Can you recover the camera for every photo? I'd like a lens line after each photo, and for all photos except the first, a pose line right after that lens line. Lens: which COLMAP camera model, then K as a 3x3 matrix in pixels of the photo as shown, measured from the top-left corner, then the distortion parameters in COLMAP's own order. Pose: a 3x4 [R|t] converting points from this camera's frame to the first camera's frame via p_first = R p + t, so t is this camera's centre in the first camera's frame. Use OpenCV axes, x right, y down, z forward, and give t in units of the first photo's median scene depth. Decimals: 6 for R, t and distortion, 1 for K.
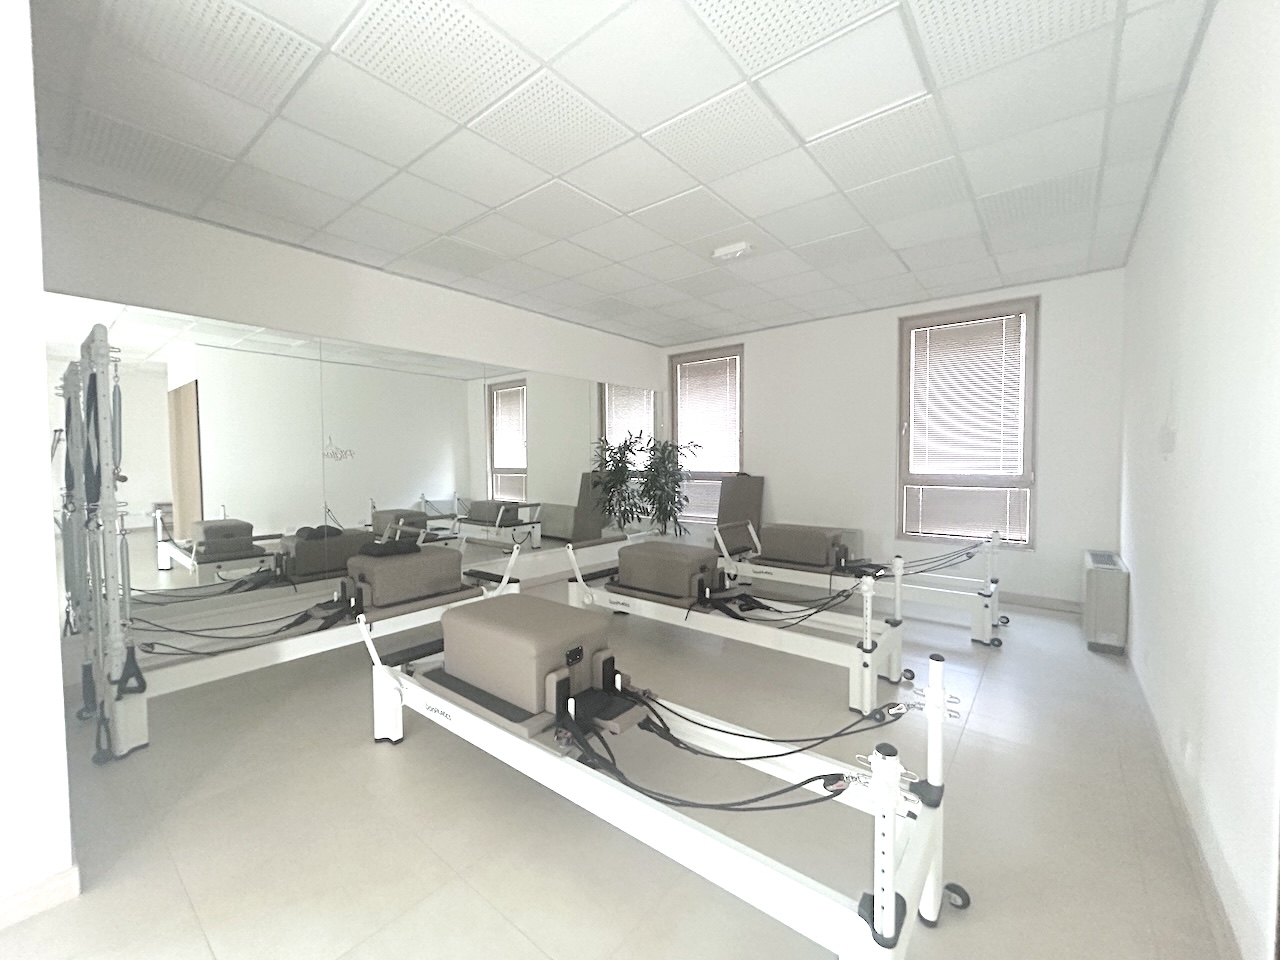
lens RADIAL K [[514.5, 0, 641.7], [0, 514.5, 478.8], [0, 0, 1]] dist [0.000310, 0.000006]
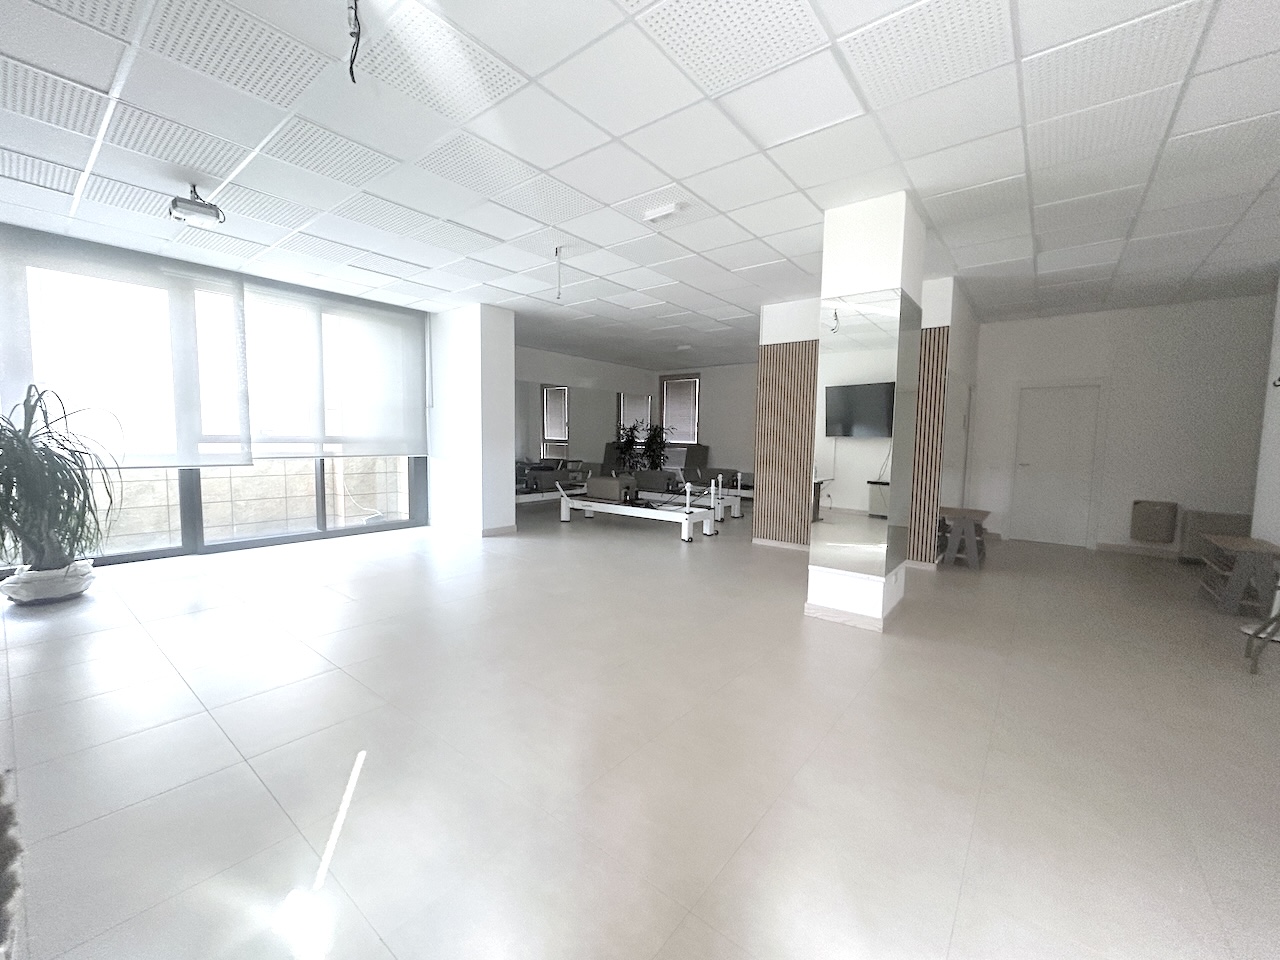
lens RADIAL K [[514.5, 0, 639.0], [0, 514.5, 478.4], [0, 0, 1]] dist [0.000310, 0.000006]
pose [[0.999756, 0.020601, 0.008004, -0.024682], [-0.020908, 0.998964, 0.040430, 0.039786], [-0.007163, -0.040588, 0.999150, -0.788205]]
